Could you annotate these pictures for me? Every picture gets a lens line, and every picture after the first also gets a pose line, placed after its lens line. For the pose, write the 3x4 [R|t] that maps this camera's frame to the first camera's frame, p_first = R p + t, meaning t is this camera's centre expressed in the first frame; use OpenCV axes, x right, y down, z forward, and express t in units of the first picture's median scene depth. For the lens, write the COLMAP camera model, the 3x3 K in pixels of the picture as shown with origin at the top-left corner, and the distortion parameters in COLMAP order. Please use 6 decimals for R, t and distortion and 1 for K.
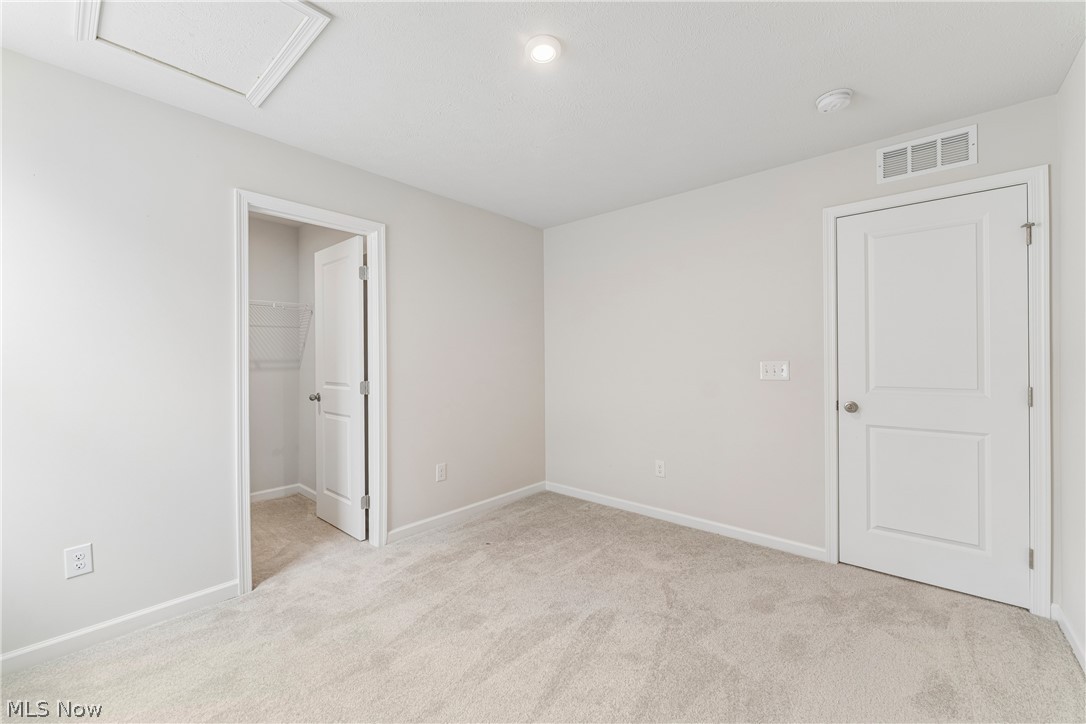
lens RADIAL K [[429.8, 0, 540.2], [0, 429.8, 361.4], [0, 0, 1]] dist [0.000189, -0.000455]
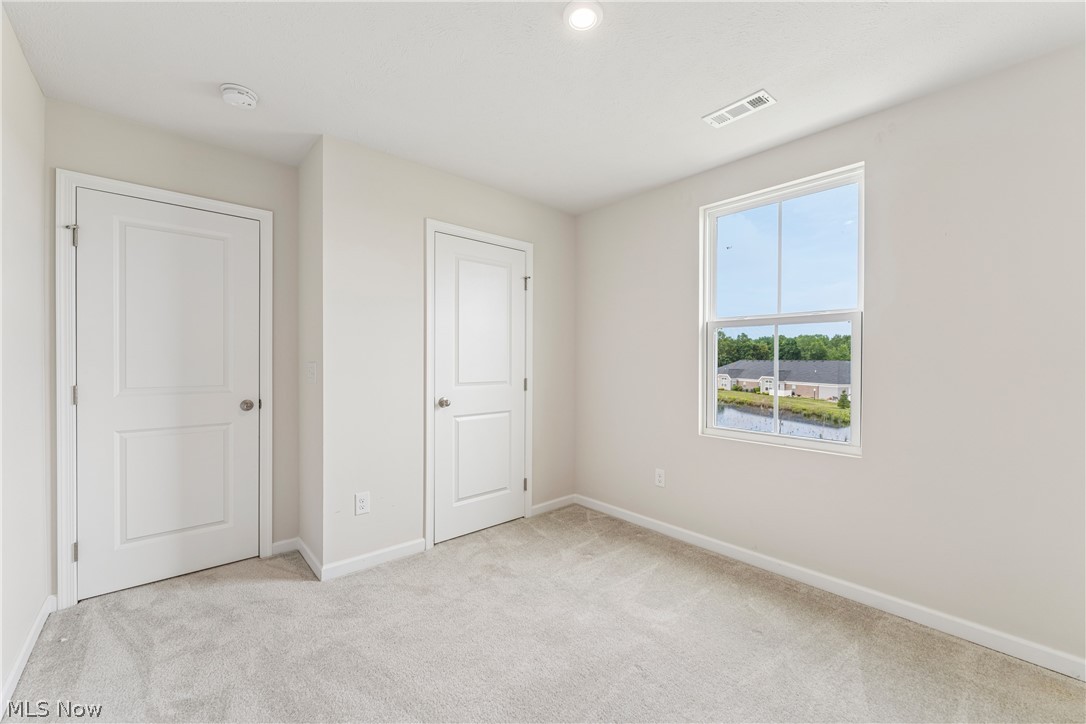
lens RADIAL K [[429.8, 0, 541.4], [0, 429.8, 360.7], [0, 0, 1]] dist [0.000189, -0.000455]
pose [[0.143873, -0.003015, 0.989592, -0.387529], [0.002182, 0.999994, 0.002730, -0.007407], [-0.989594, 0.001766, 0.143878, 0.620778]]
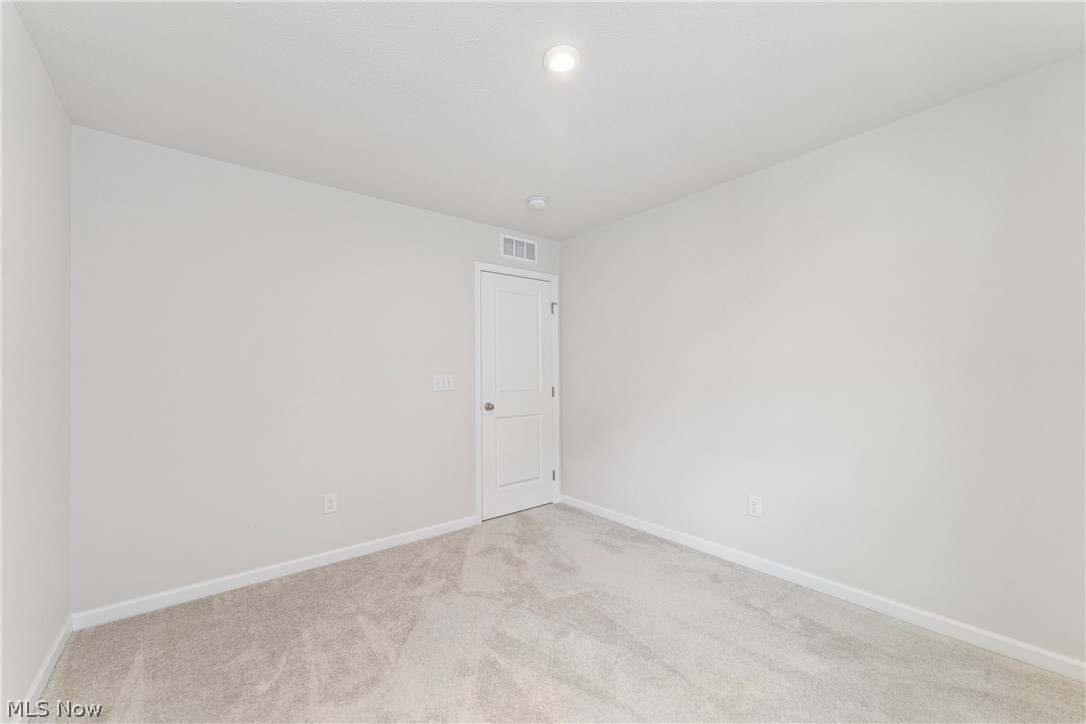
lens RADIAL K [[429.8, 0, 542.1], [0, 429.8, 362.3], [0, 0, 1]] dist [0.000189, -0.000455]
pose [[0.179741, 0.020079, 0.983509, -0.682997], [0.013515, 0.999647, -0.022879, -0.004627], [-0.983621, 0.017404, 0.179407, 0.610843]]
